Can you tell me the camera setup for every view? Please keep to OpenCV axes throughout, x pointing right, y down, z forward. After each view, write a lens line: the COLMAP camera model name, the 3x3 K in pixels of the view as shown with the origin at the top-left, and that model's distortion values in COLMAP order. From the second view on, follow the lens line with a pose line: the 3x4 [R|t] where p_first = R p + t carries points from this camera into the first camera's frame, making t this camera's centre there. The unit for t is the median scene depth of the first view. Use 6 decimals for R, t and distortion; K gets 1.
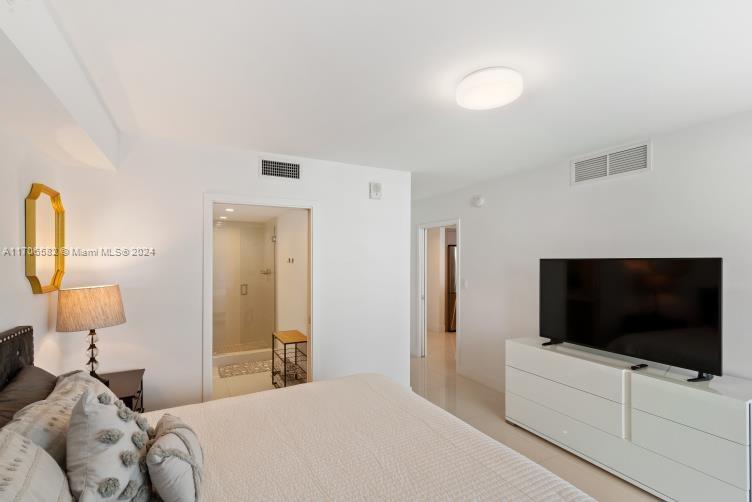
lens RADIAL K [[352.7, 0, 376.2], [0, 352.7, 260.5], [0, 0, 1]] dist [0.000340, -0.000120]
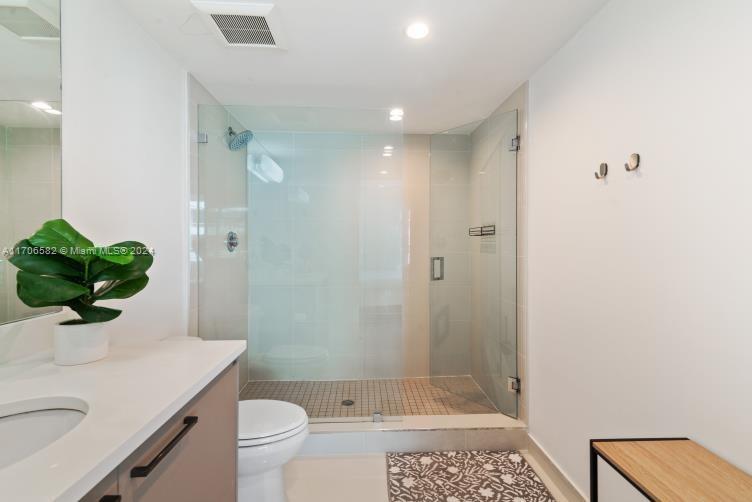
lens RADIAL K [[353.2, 0, 373.9], [0, 353.2, 246.3], [0, 0, 1]] dist [-0.001262, -0.000261]
pose [[0.900423, 0.001084, -0.435015, -0.249168], [0.001791, 0.999979, 0.006199, 0.050869], [0.435012, -0.006361, 0.900402, 0.551723]]
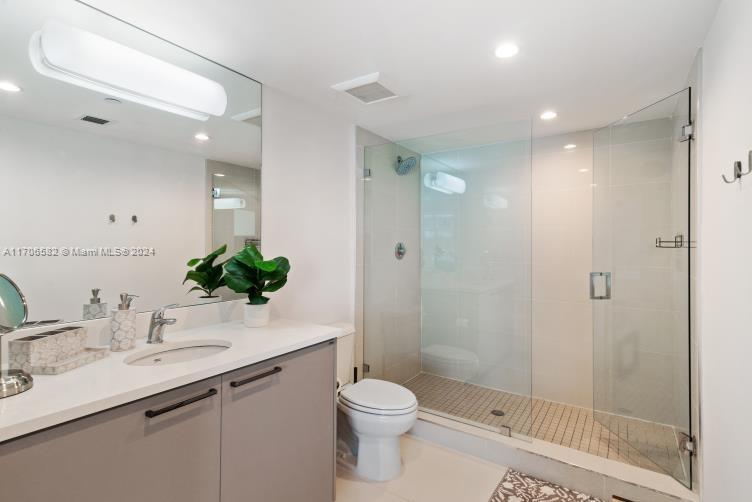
lens RADIAL K [[361.9, 0, 380.7], [0, 361.9, 247.8], [0, 0, 1]] dist [0.004367, 0.000101]
pose [[0.469446, 0.007952, -0.882926, -0.131107], [-0.005436, 0.999967, 0.006116, 0.039068], [0.882945, 0.001928, 0.469473, 0.593041]]
